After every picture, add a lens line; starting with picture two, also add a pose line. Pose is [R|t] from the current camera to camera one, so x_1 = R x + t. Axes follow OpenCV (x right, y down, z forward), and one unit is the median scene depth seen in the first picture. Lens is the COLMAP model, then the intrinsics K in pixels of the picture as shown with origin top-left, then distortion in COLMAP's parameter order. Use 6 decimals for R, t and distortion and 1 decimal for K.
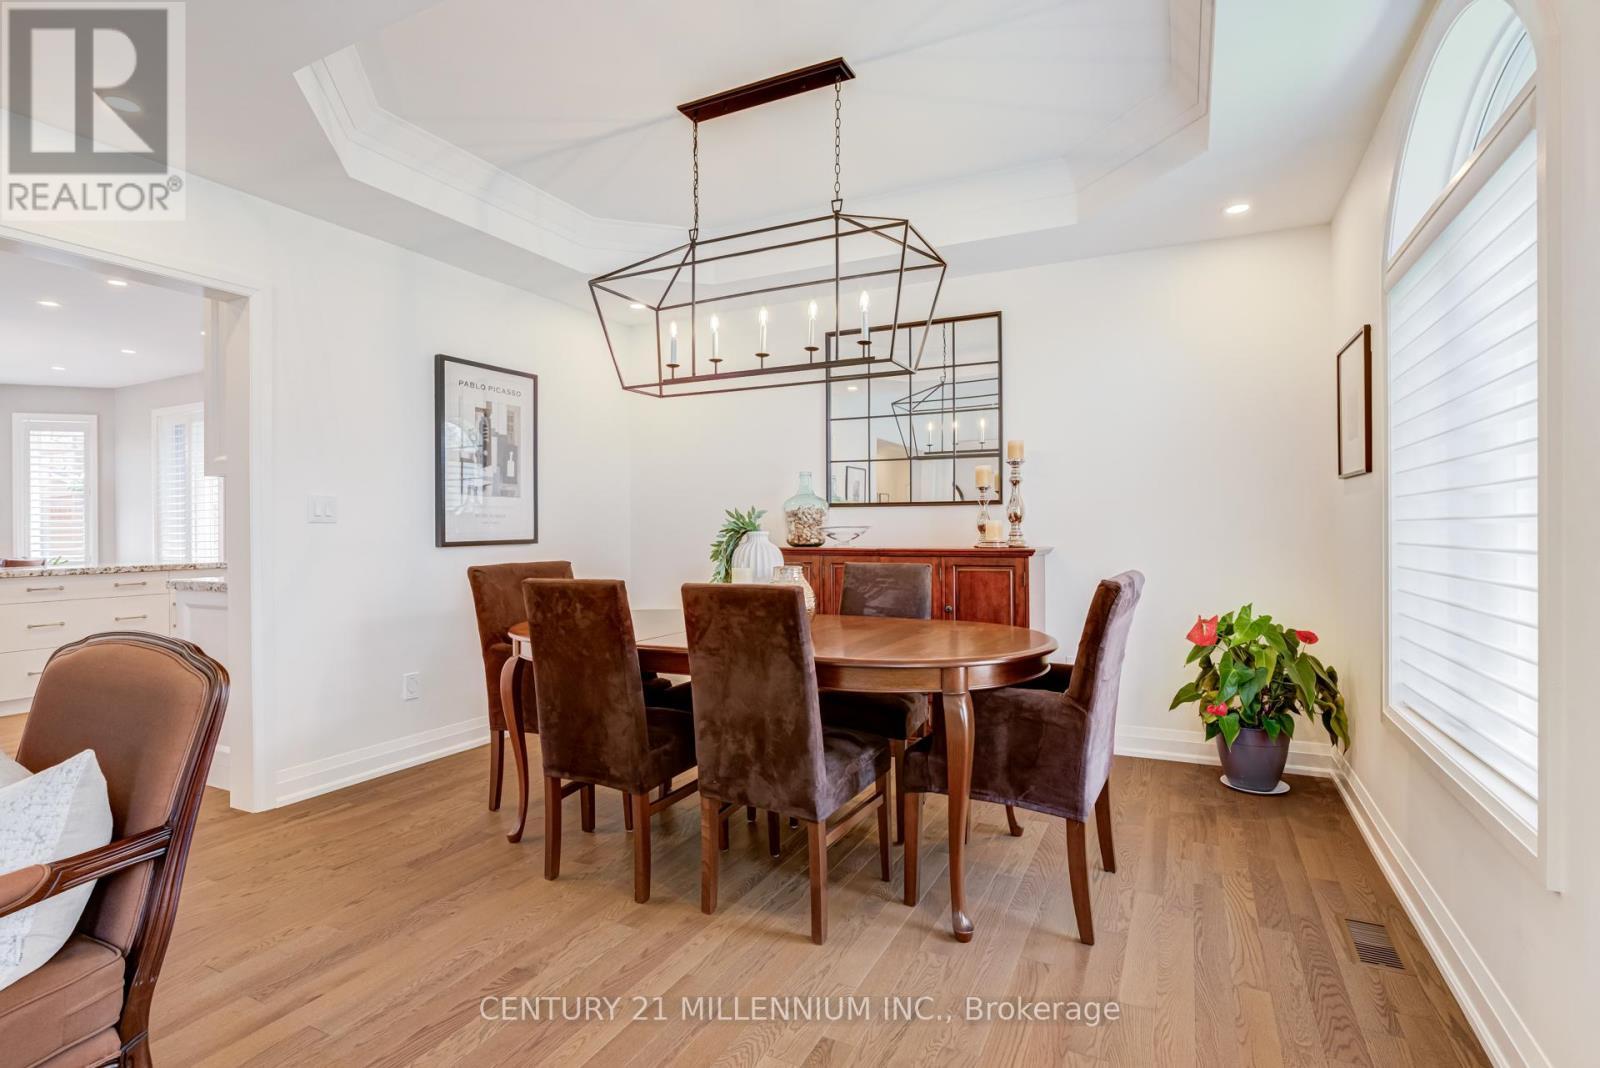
lens RADIAL K [[783.1, 0, 802.8], [0, 783.1, 533.5], [0, 0, 1]] dist [-0.002544, 0.000274]
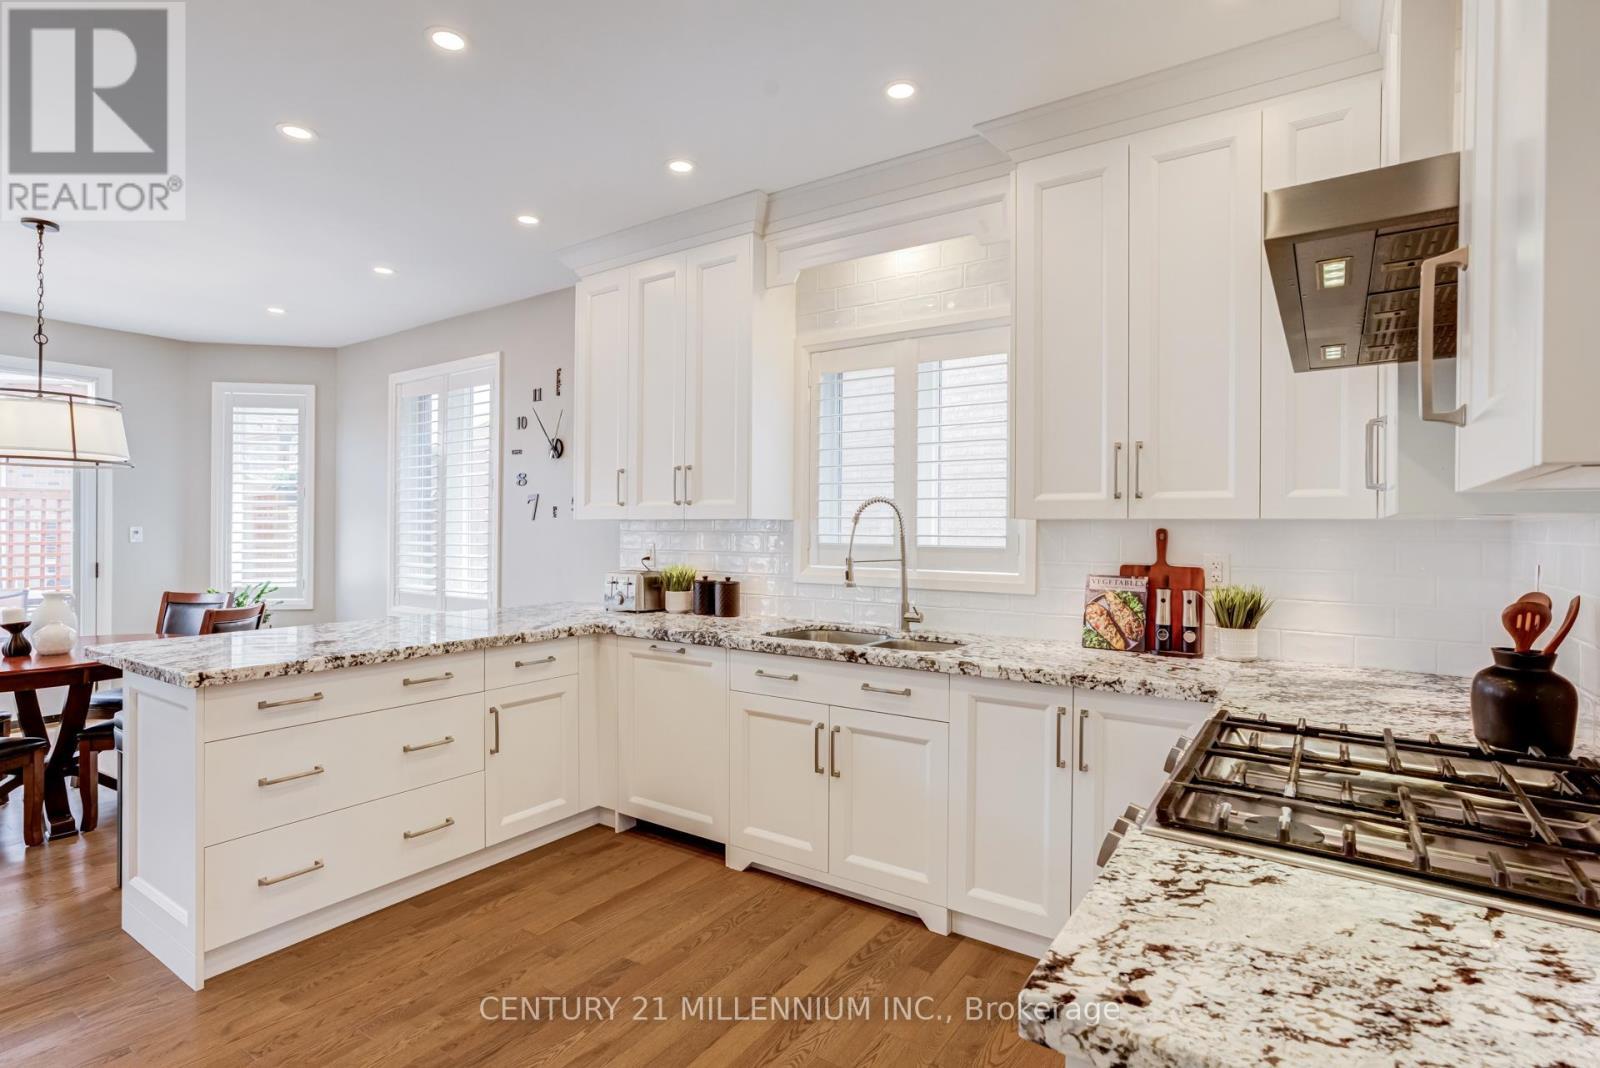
lens RADIAL K [[783.1, 0, 788.1], [0, 783.1, 528.7], [0, 0, 1]] dist [-0.002544, 0.000274]
pose [[0.990054, 0.010759, -0.140273, -0.383587], [-0.010921, 0.999940, -0.000385, -0.025047], [0.140261, 0.001913, 0.990113, 0.361554]]
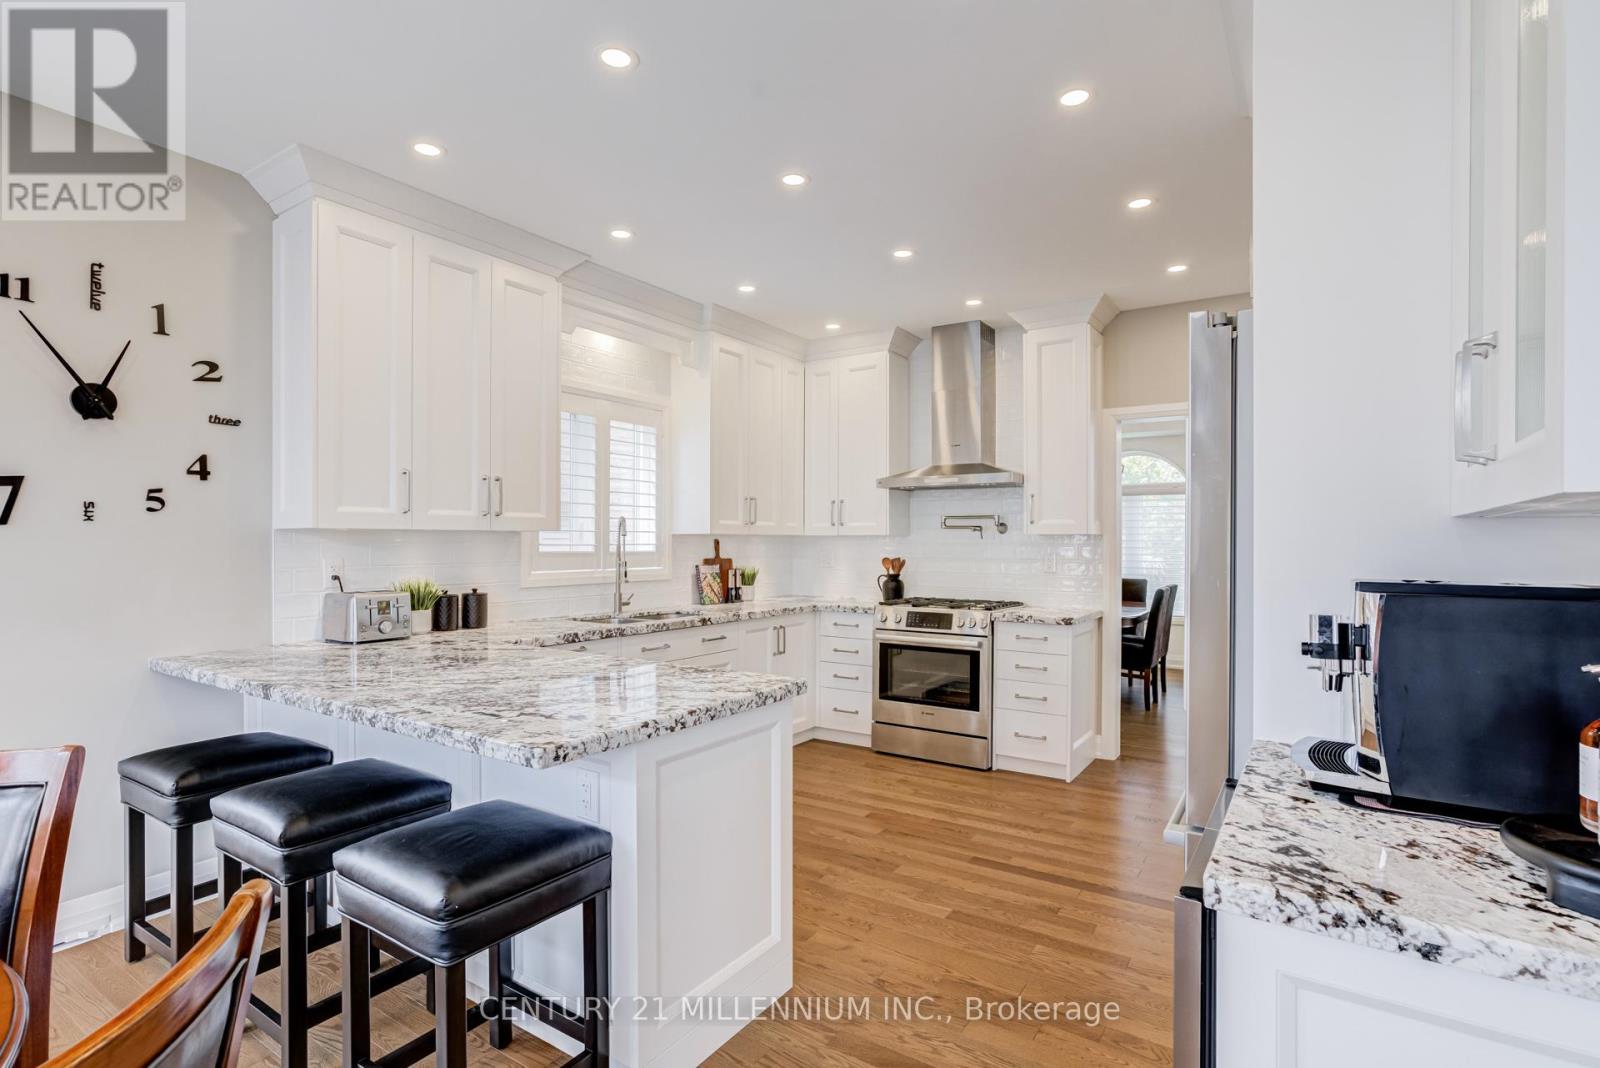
lens RADIAL K [[783.1, 0, 793.3], [0, 783.1, 542.9], [0, 0, 1]] dist [-0.002544, 0.000274]
pose [[0.130981, 0.004289, 0.991376, -0.883455], [-0.001021, 0.999991, -0.004191, -0.021598], [-0.991384, -0.000463, 0.130984, 0.557548]]
